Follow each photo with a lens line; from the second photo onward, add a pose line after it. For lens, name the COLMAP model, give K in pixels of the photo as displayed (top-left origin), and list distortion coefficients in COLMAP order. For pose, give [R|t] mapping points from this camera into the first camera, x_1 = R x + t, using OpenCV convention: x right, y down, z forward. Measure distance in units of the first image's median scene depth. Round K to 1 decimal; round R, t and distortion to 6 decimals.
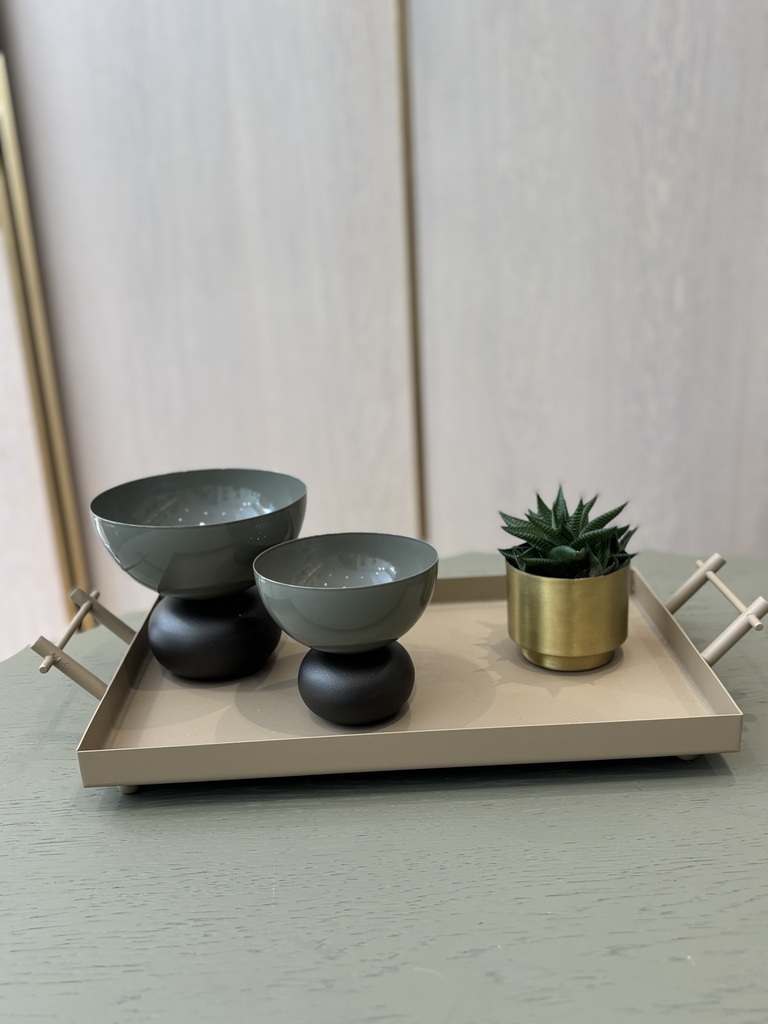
lens RADIAL K [[1008.1, 0, 382.6], [0, 1008.1, 513.8], [0, 0, 1]] dist [0.010697, 0.000000]
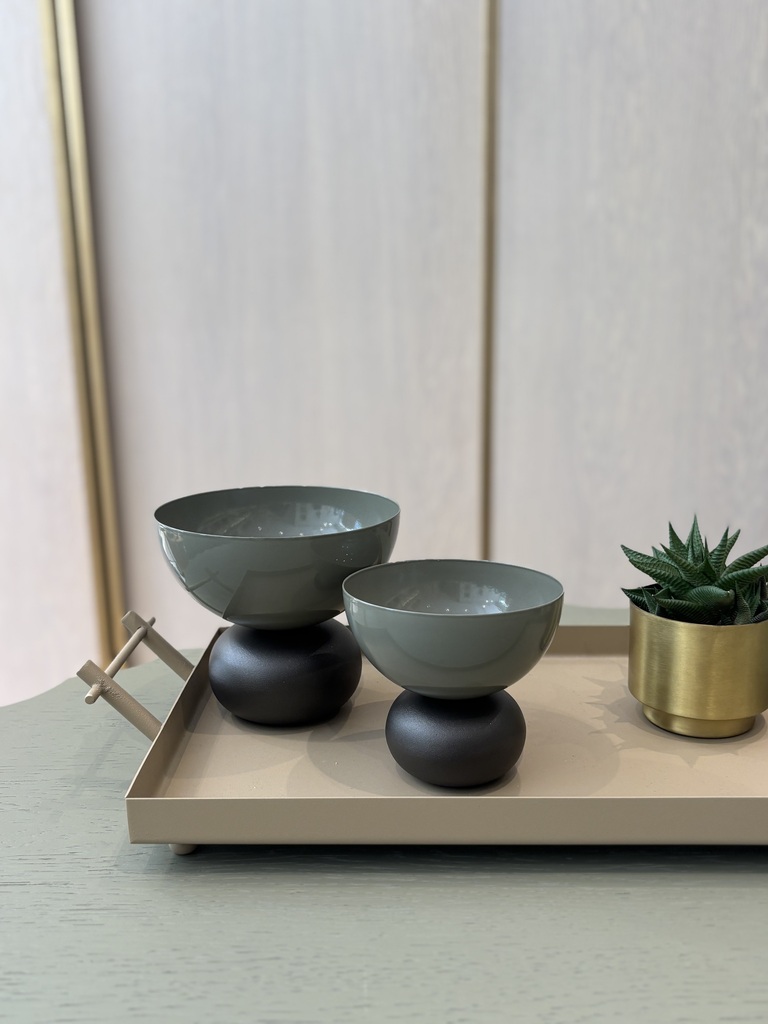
lens RADIAL K [[1008.1, 0, 379.5], [0, 1008.1, 510.2], [0, 0, 1]] dist [0.010697, 0.000000]
pose [[0.998448, 0.046144, -0.031167, -0.067760], [-0.048501, 0.995639, -0.079689, 0.047655], [0.027354, 0.081077, 0.996332, 0.137814]]
